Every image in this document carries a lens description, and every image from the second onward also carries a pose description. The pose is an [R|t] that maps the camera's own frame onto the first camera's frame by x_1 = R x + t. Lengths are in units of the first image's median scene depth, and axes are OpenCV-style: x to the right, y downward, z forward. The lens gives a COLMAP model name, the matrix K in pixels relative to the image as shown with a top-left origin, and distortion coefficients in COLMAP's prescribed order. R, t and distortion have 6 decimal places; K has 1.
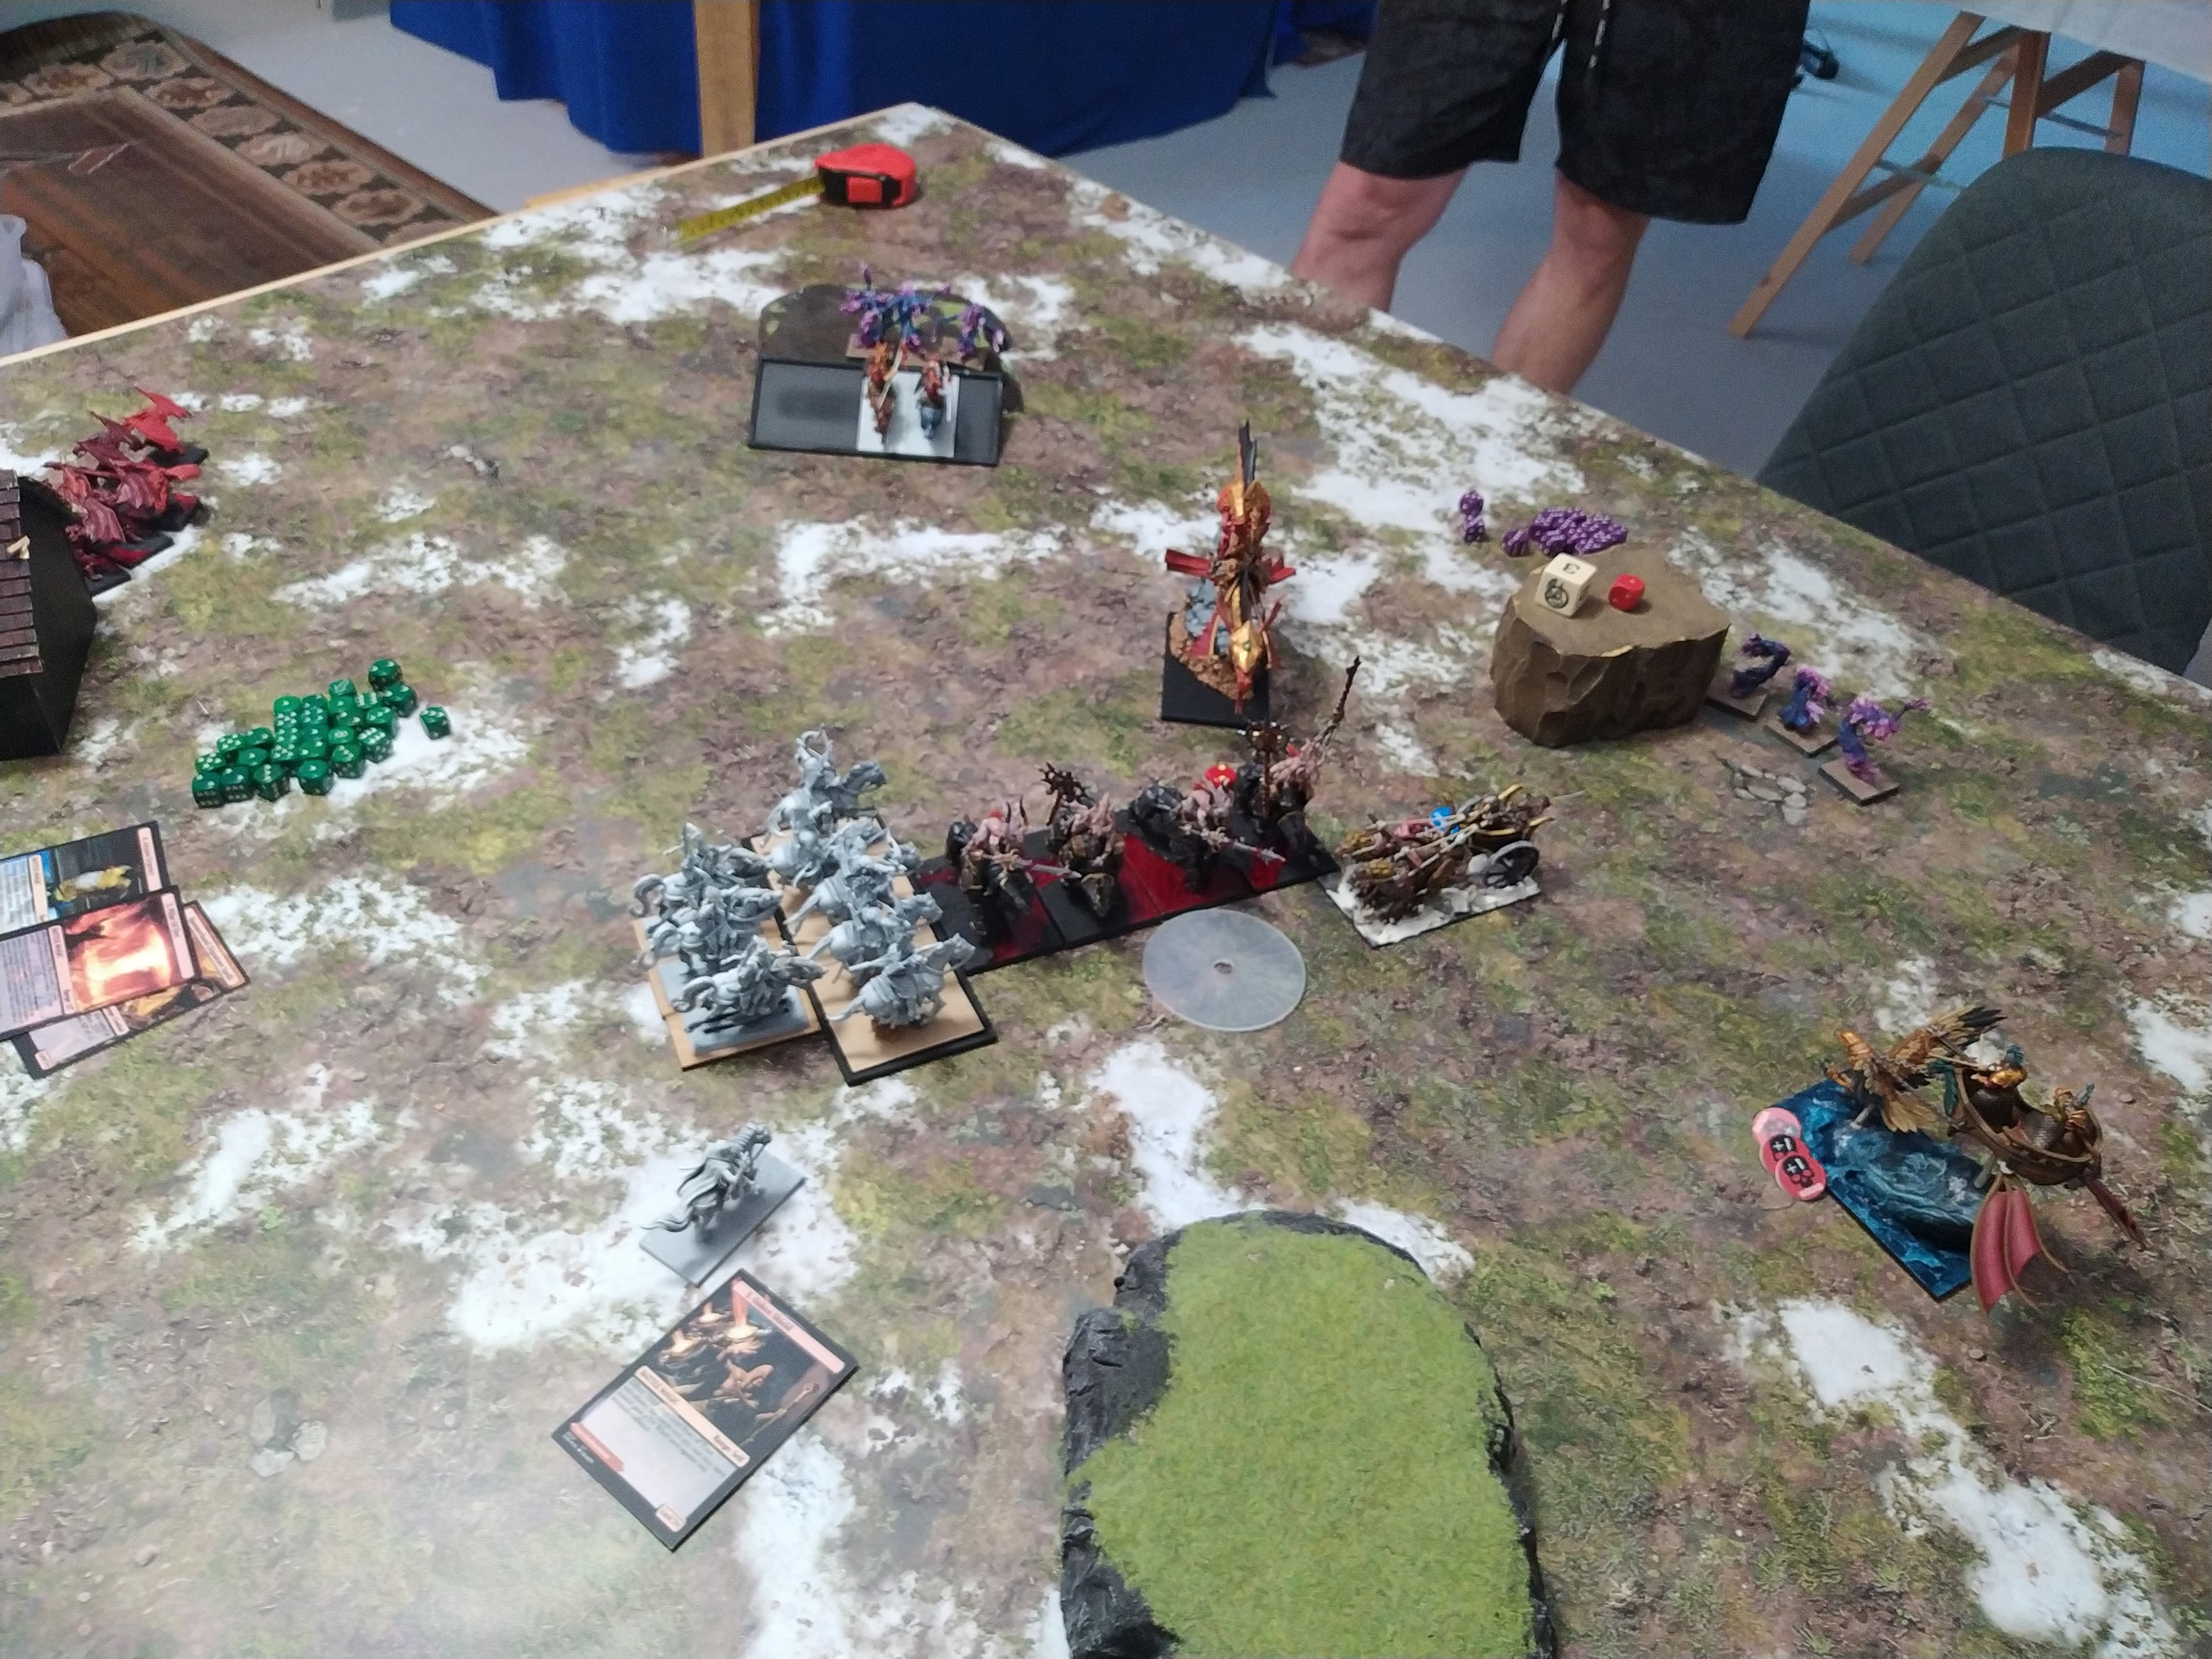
lens RADIAL K [[1683.2, 0, 1102.8], [0, 1683.2, 831.1], [0, 0, 1]] dist [0.095190, -0.205100]
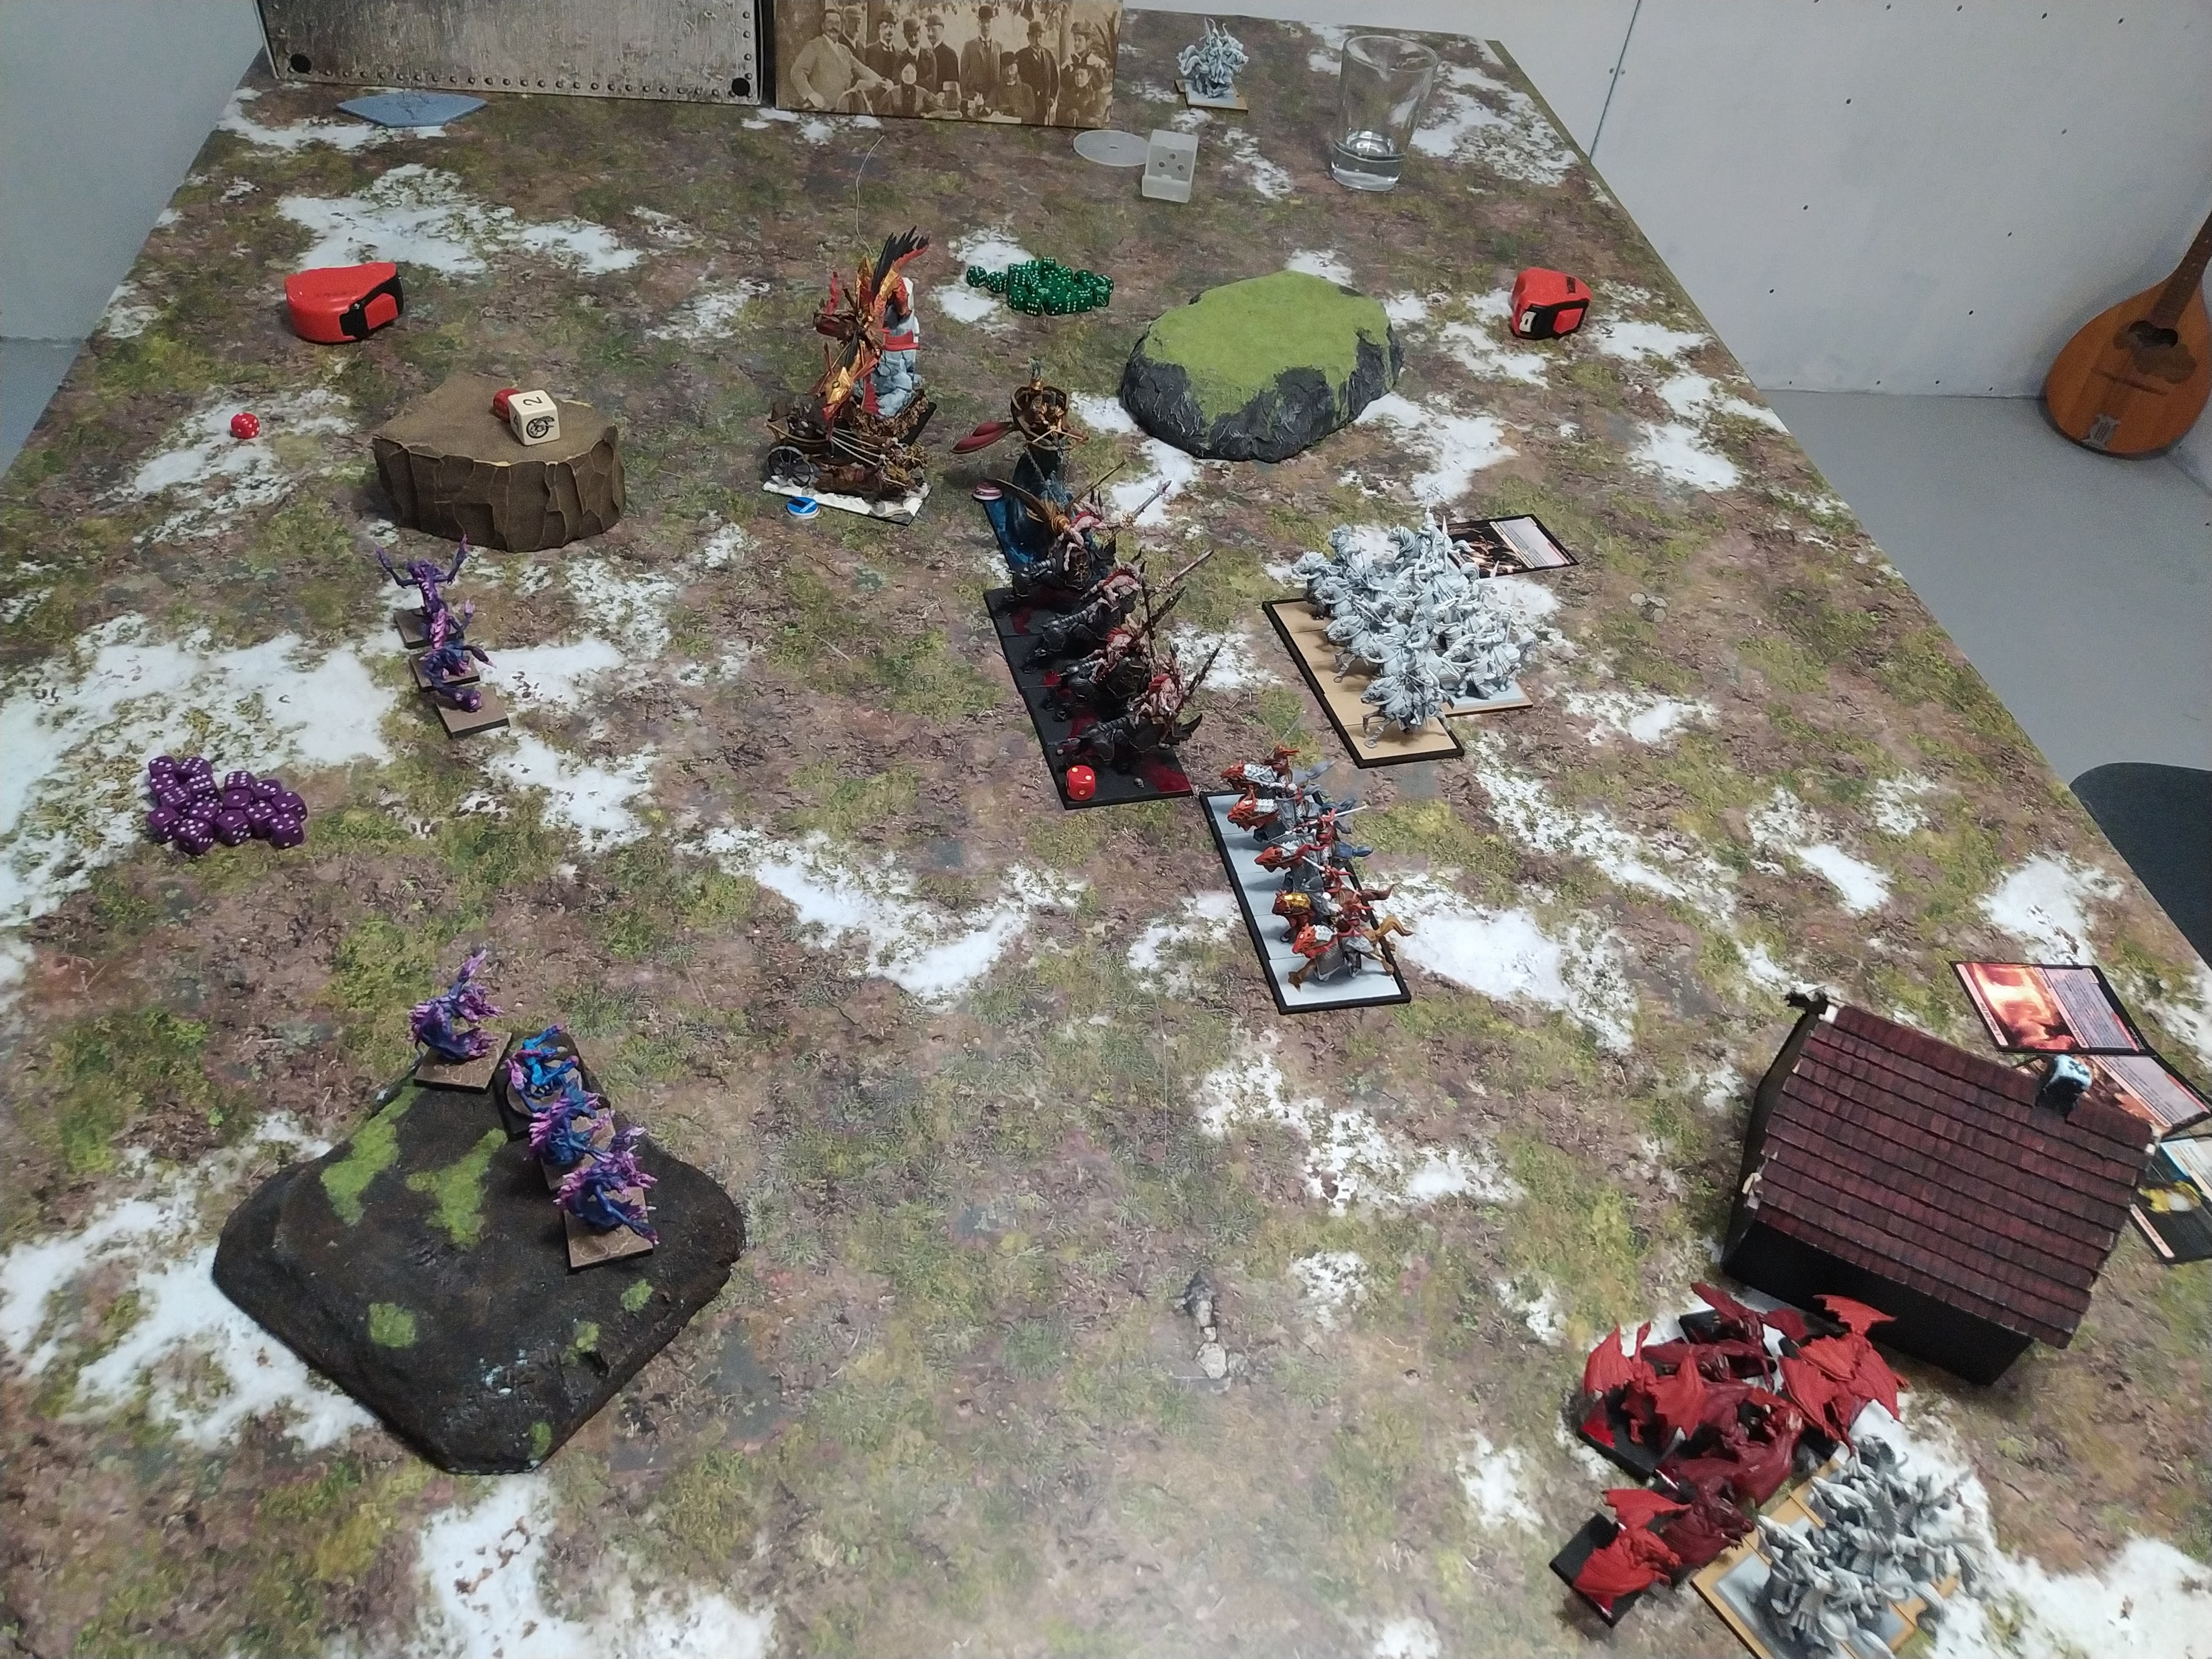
lens RADIAL K [[1657.3, 0, 1096.9], [0, 1657.3, 825.0], [0, 0, 1]] dist [0.093541, -0.165986]
pose [[-0.749070, -0.565374, 0.345320, -0.477640], [0.299961, 0.175311, 0.937704, -0.933823], [-0.590692, 0.805989, 0.038270, 0.884852]]
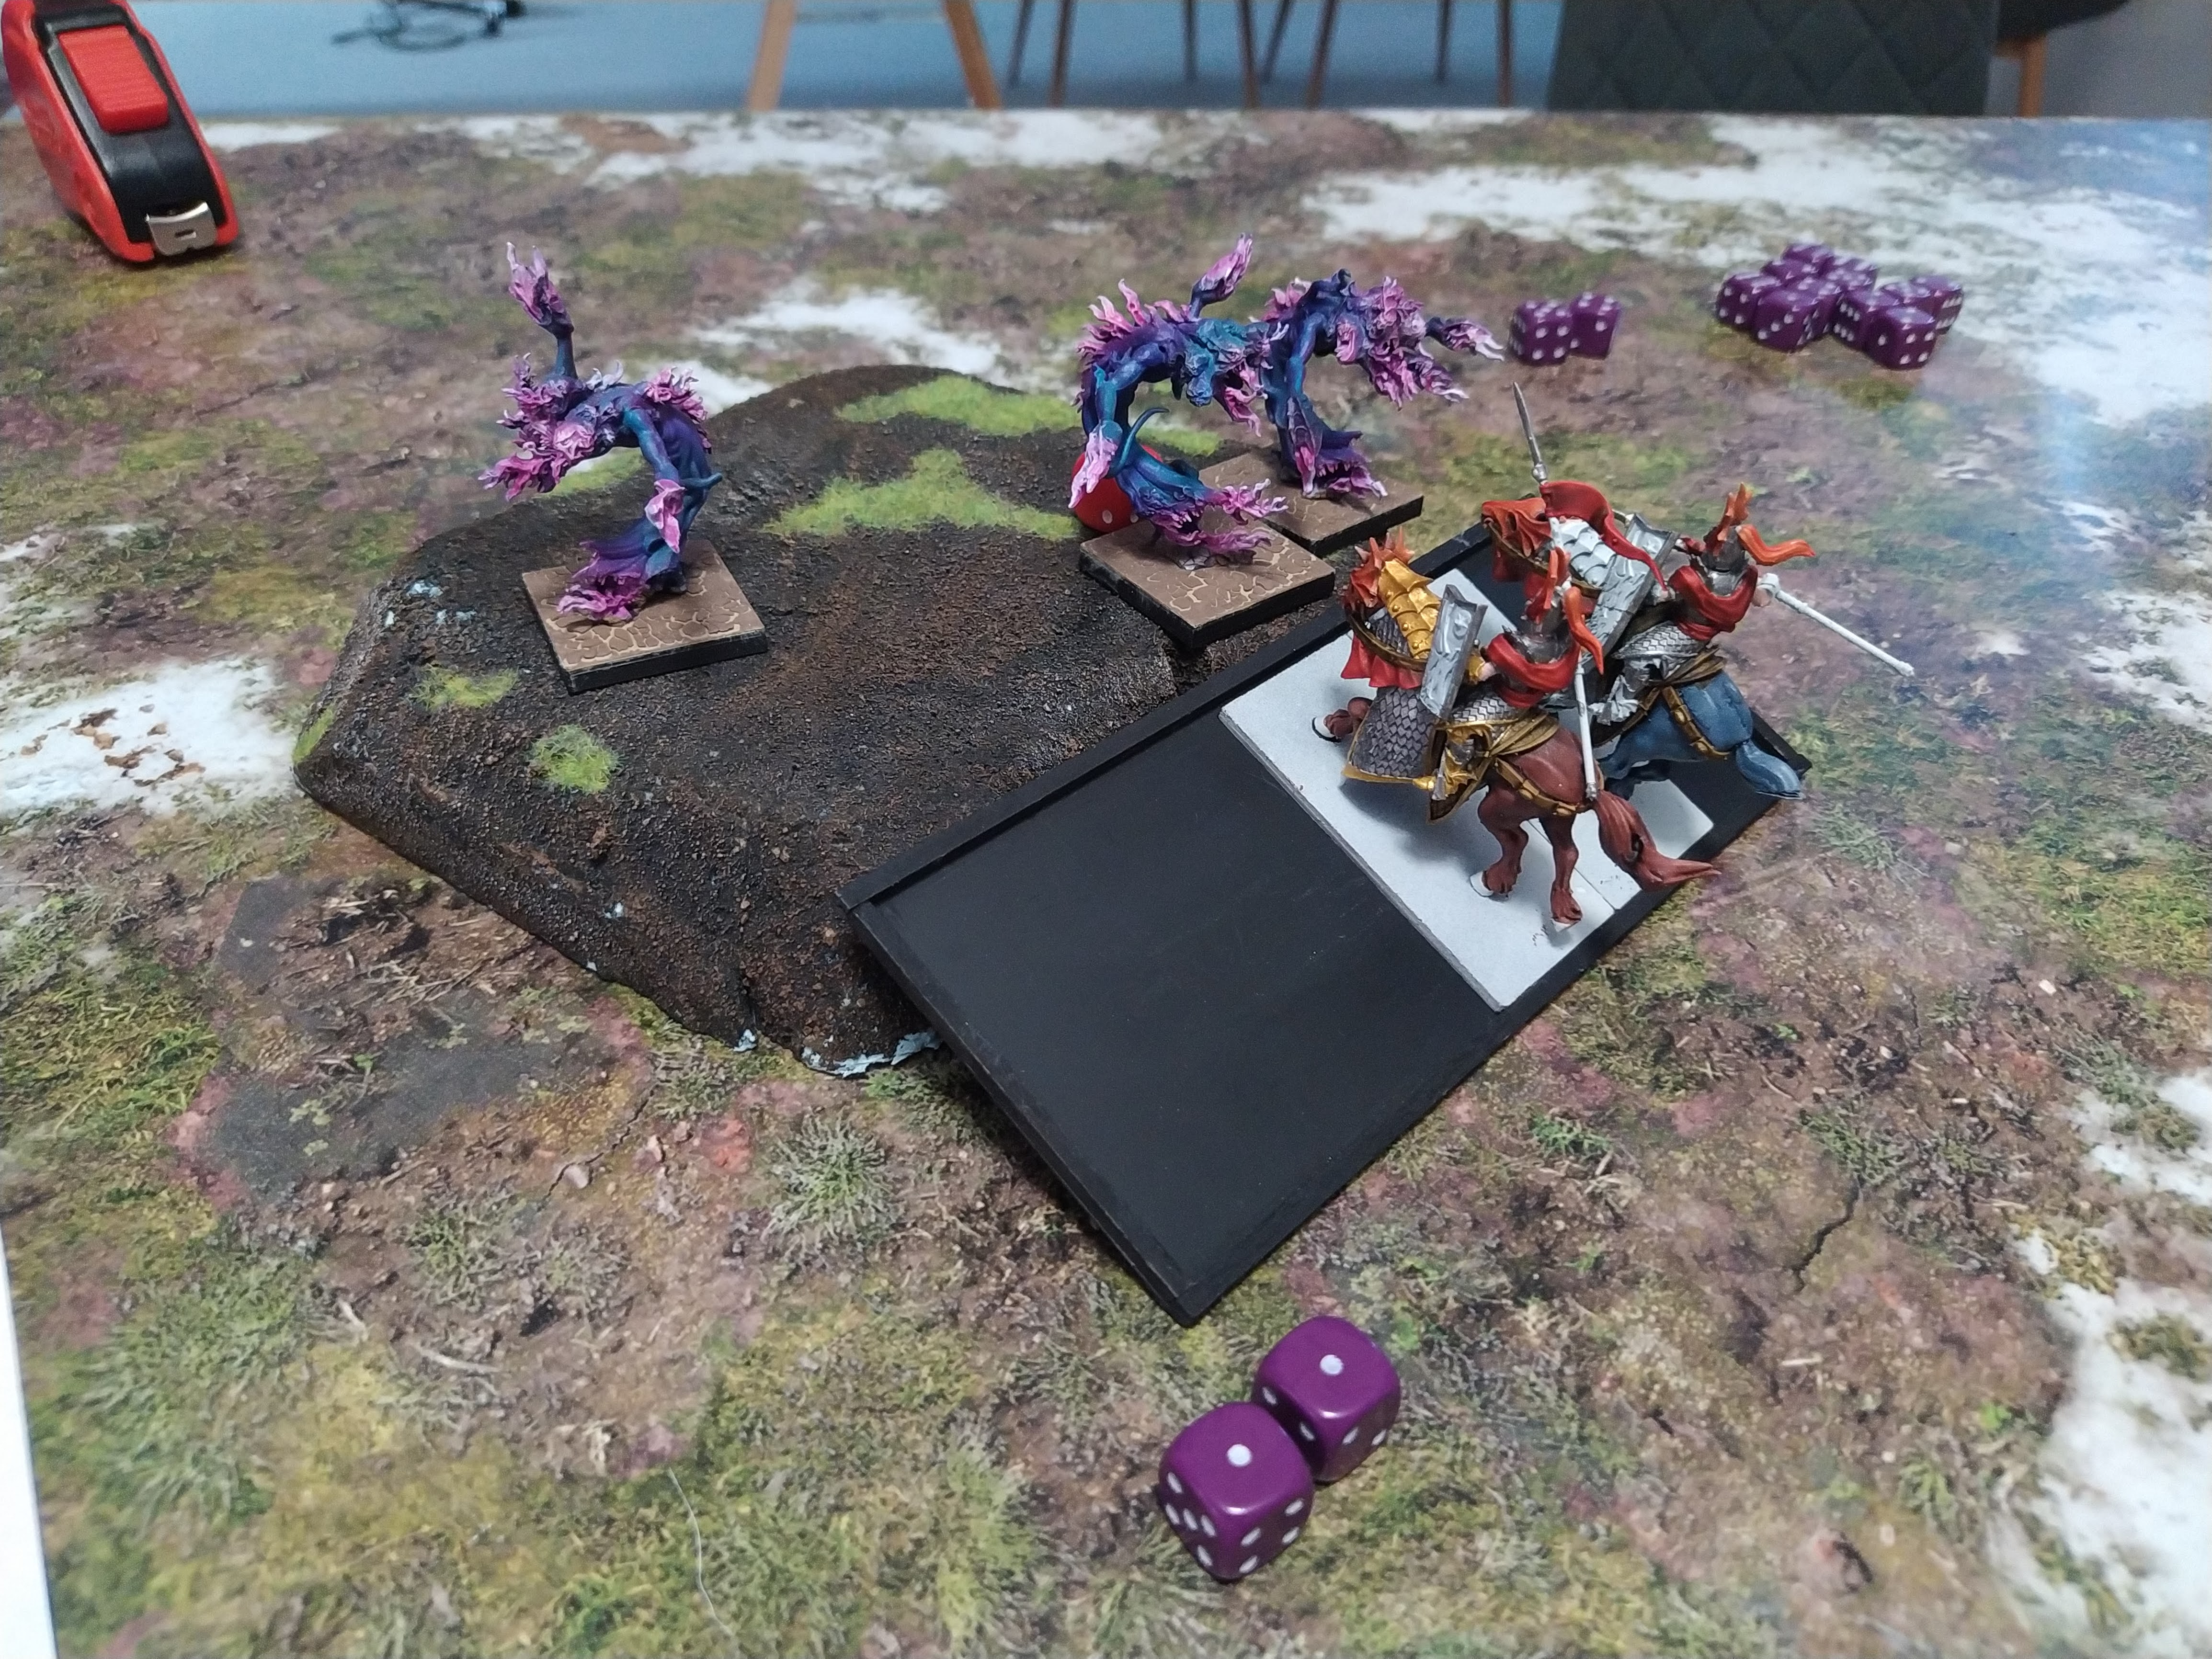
lens RADIAL K [[1722.9, 0, 1108.2], [0, 1722.9, 829.3], [0, 0, 1]] dist [-0.003800, -0.043814]
pose [[0.652154, -0.518655, 0.552895, -0.317726], [0.532906, 0.832366, 0.152243, -0.334255], [-0.539172, 0.195355, 0.819225, 0.919546]]
